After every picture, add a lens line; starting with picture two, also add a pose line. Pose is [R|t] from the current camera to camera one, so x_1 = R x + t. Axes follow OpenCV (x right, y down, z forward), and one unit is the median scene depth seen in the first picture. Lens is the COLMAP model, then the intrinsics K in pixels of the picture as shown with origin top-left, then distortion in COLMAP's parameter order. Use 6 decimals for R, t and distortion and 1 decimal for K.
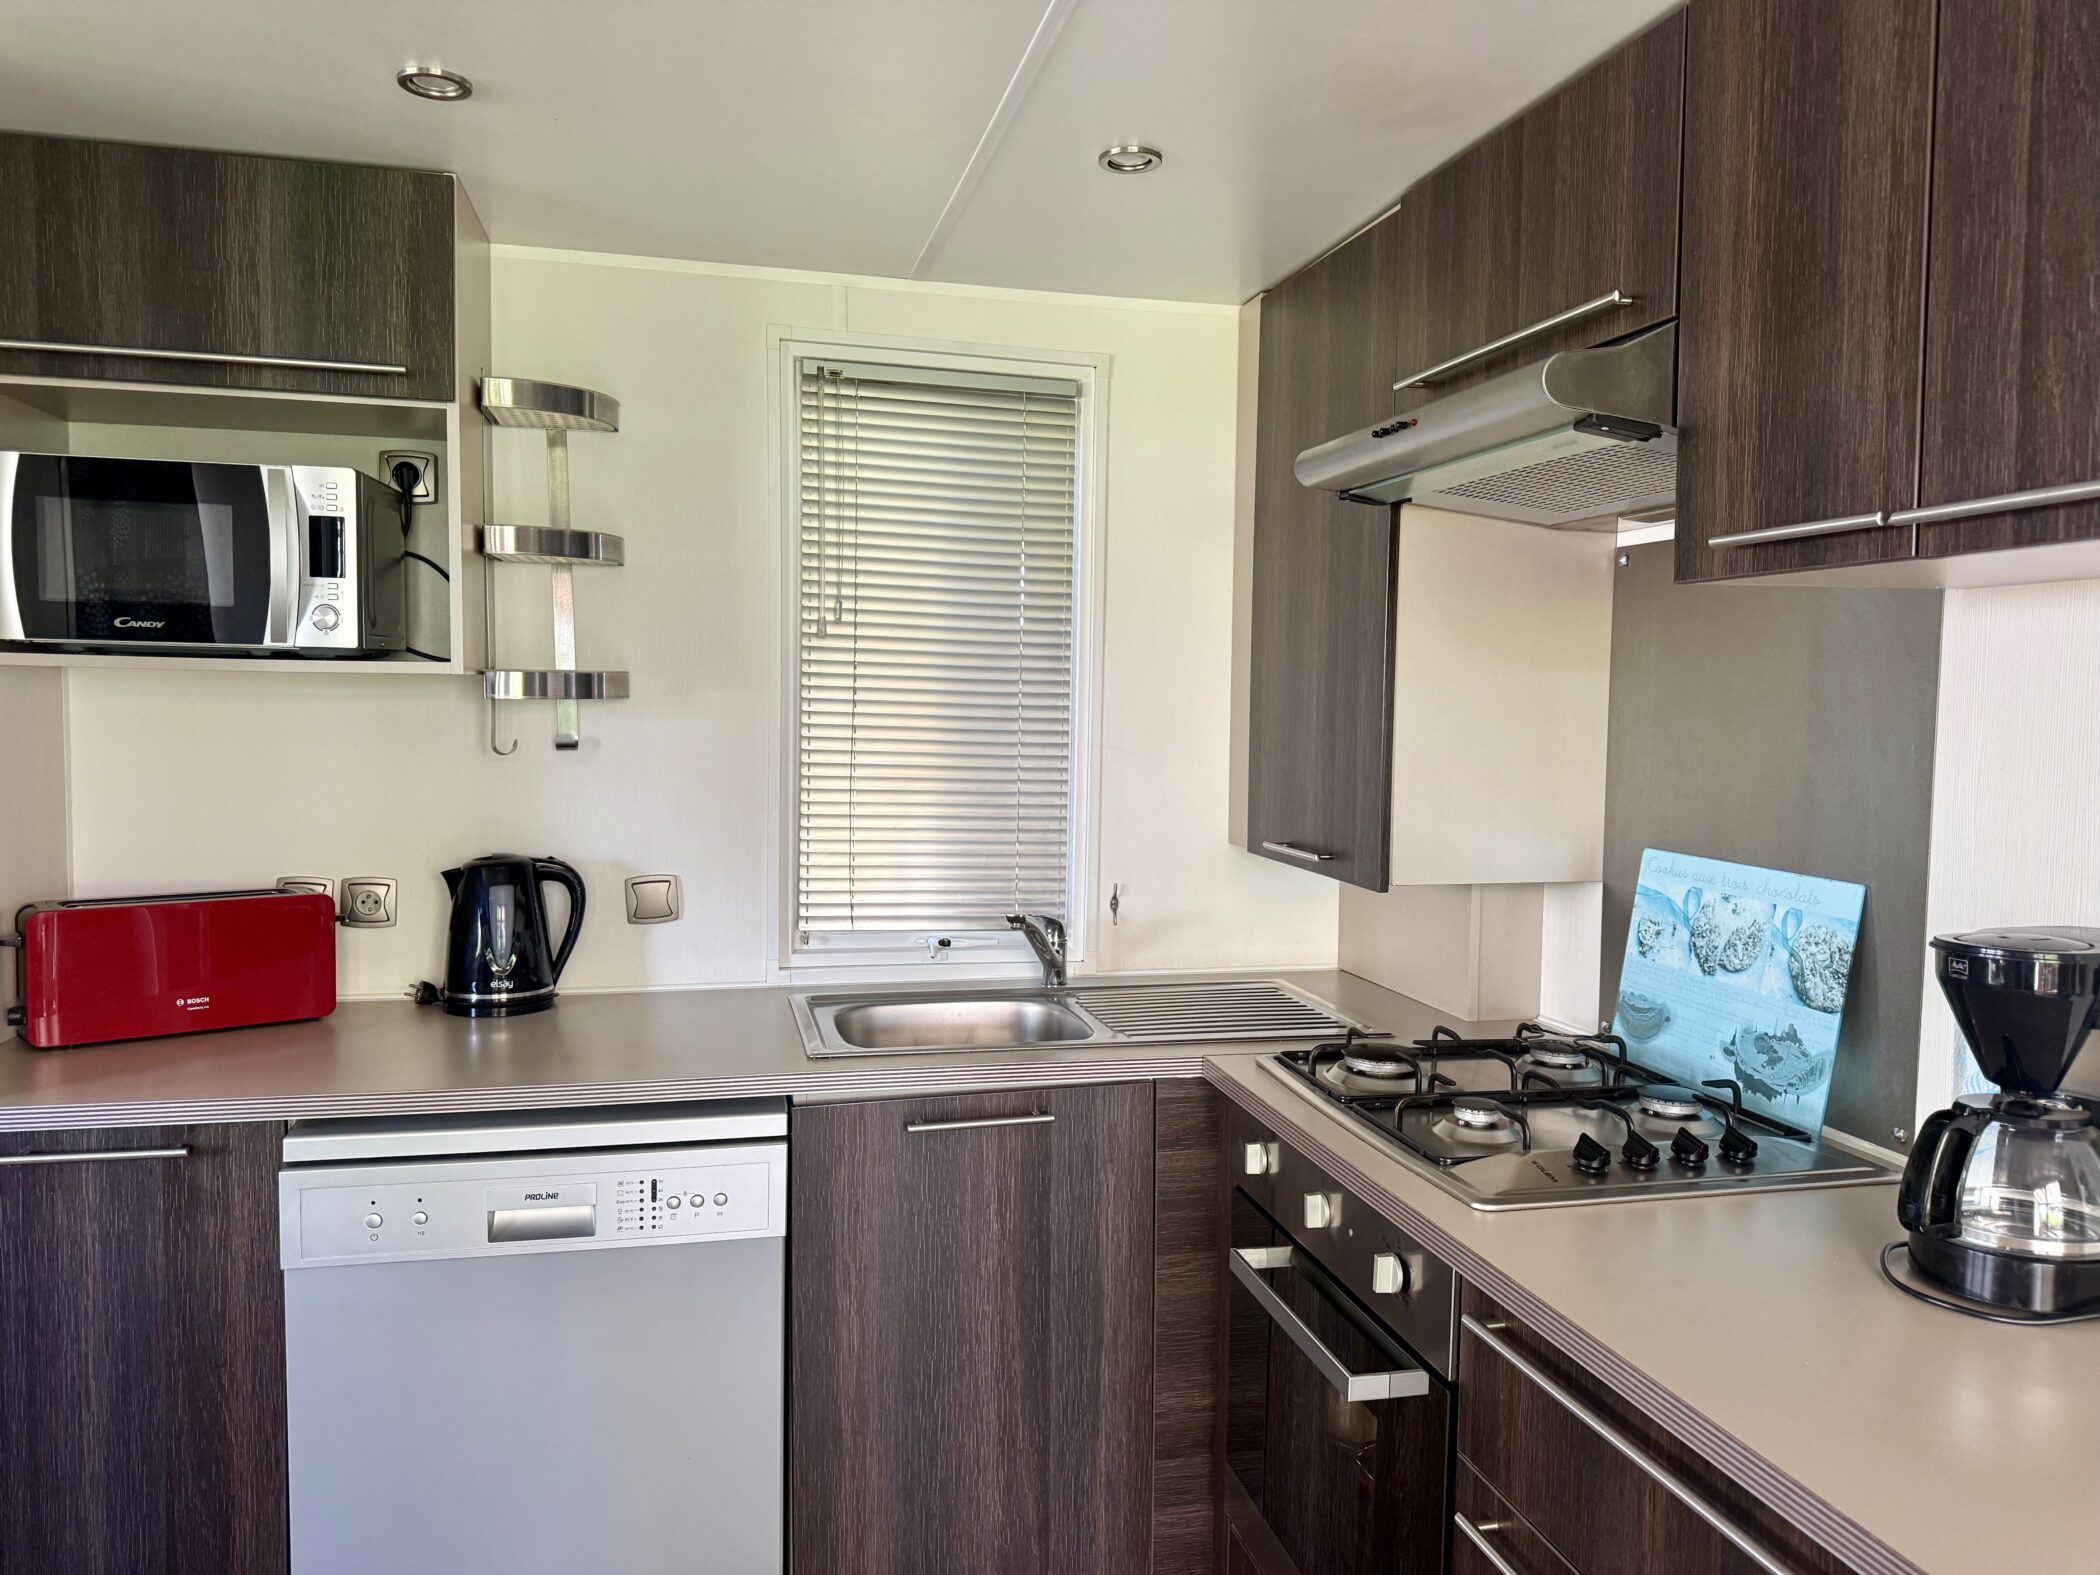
lens RADIAL K [[1486.0, 0, 1050.0], [0, 1486.0, 787.5], [0, 0, 1]] dist [0.042658, -0.041684]
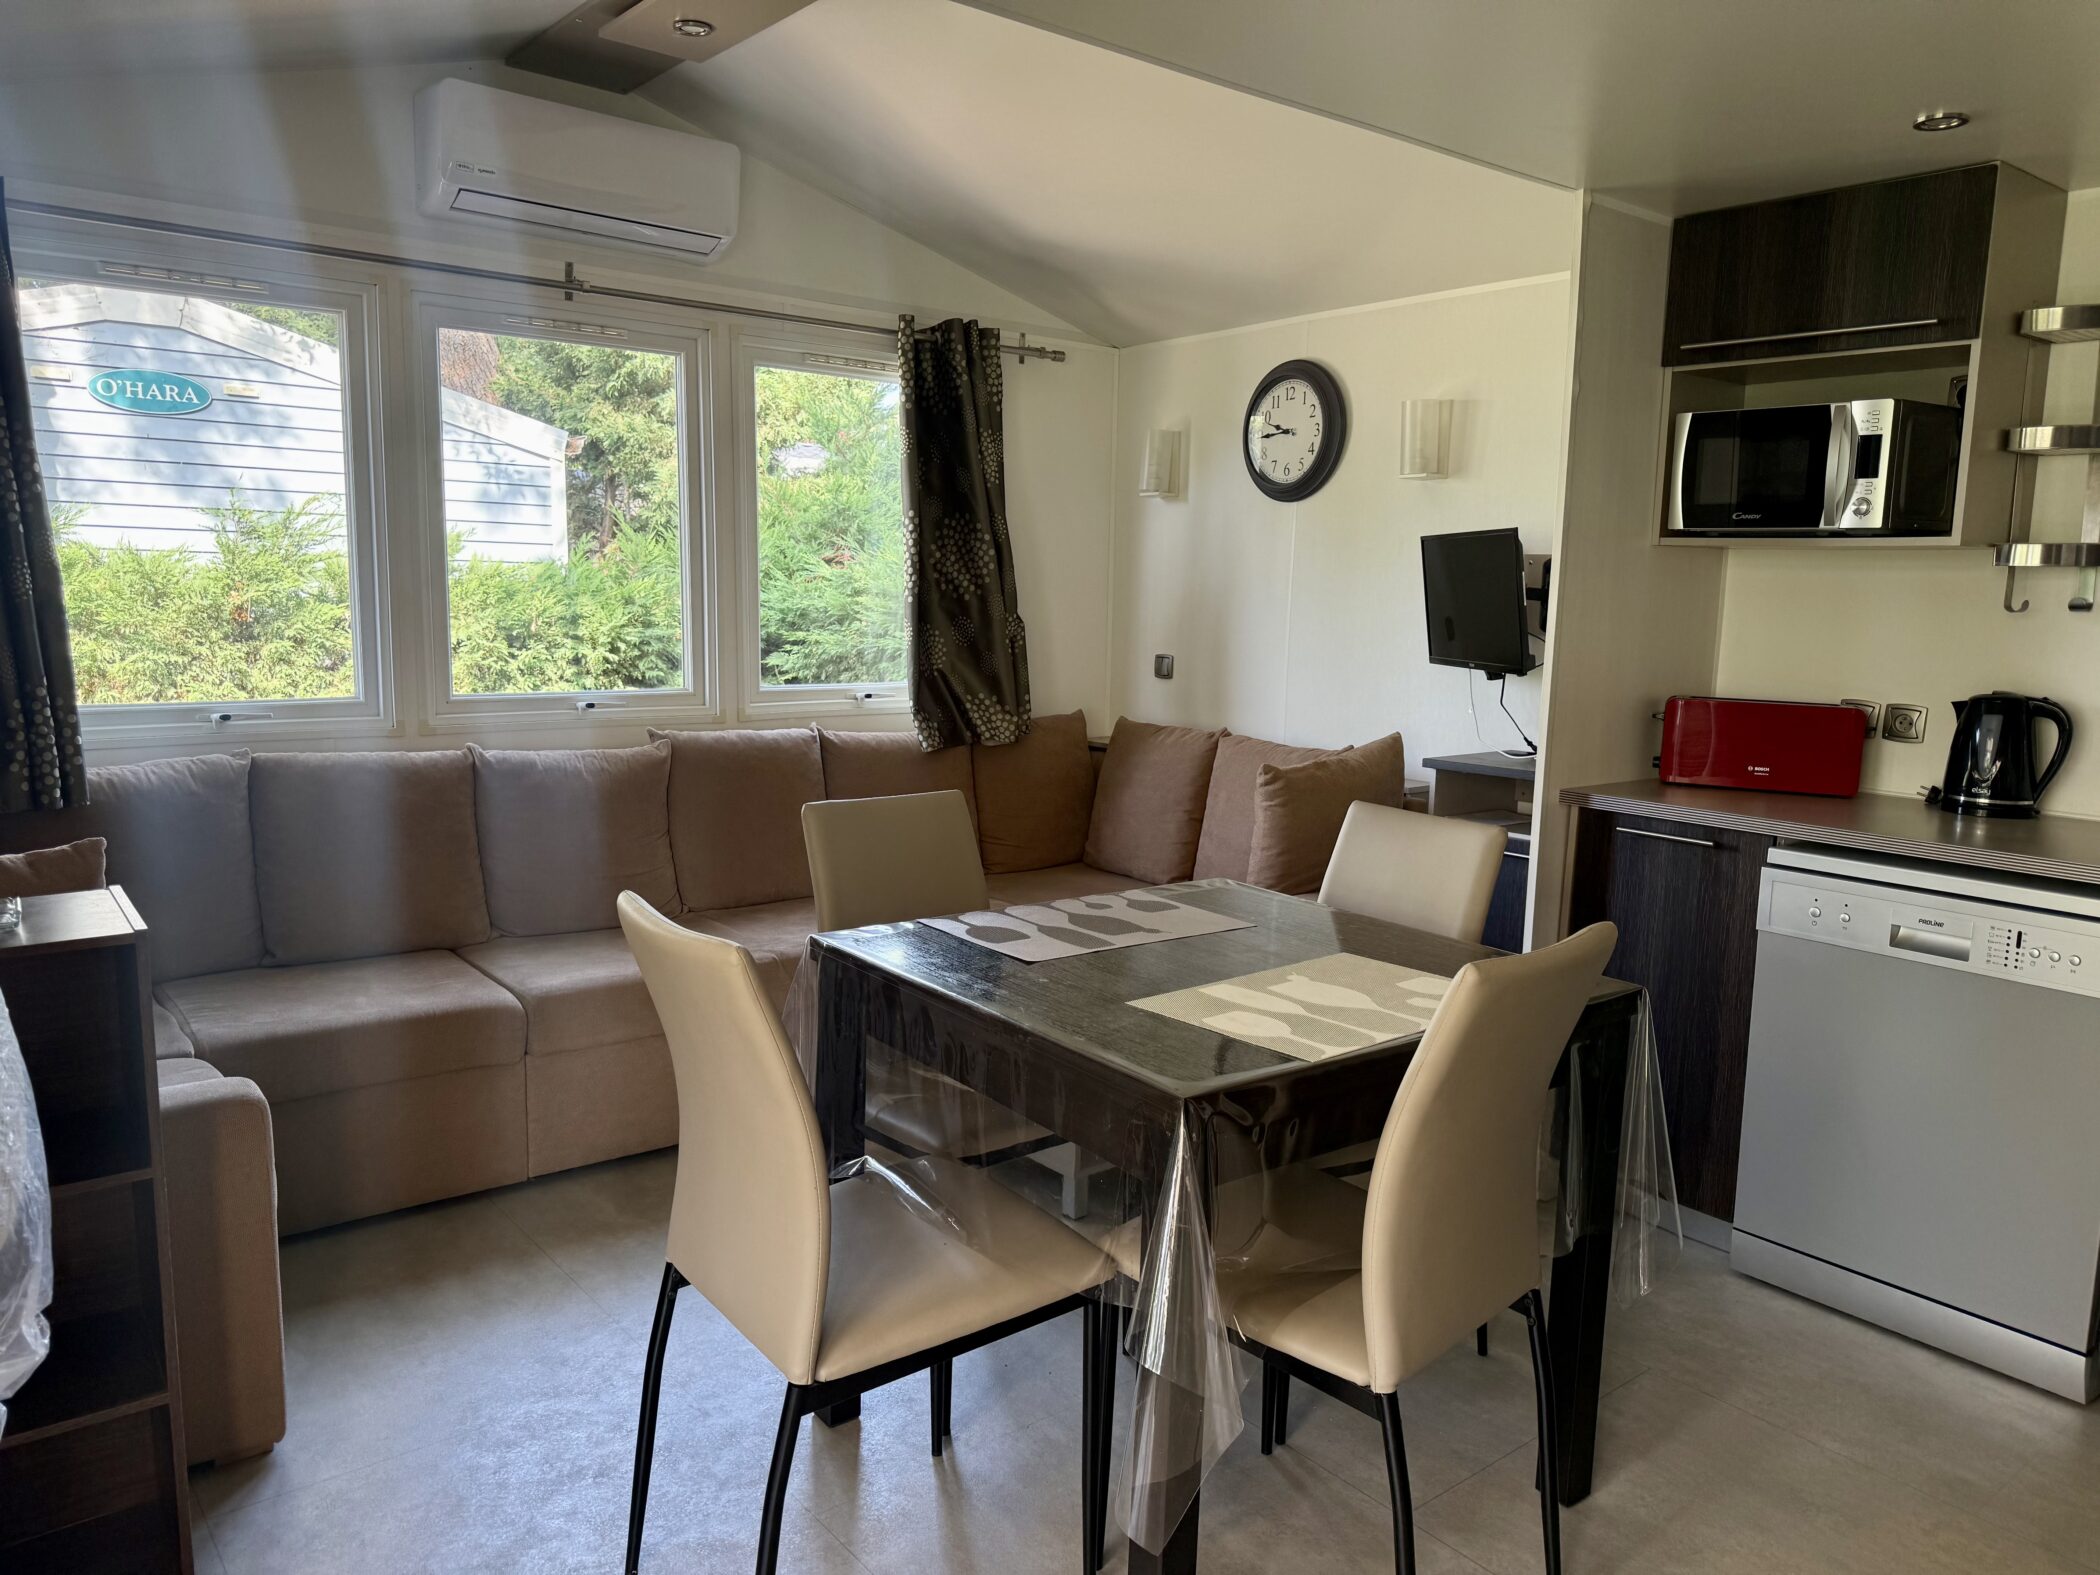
lens RADIAL K [[1486.0, 0, 1050.0], [0, 1486.0, 787.5], [0, 0, 1]] dist [0.042658, -0.041684]
pose [[0.436383, 0.124717, -0.891075, 0.482865], [-0.067547, 0.992093, 0.105776, 0.052343], [0.897222, 0.014031, 0.441357, -0.318050]]
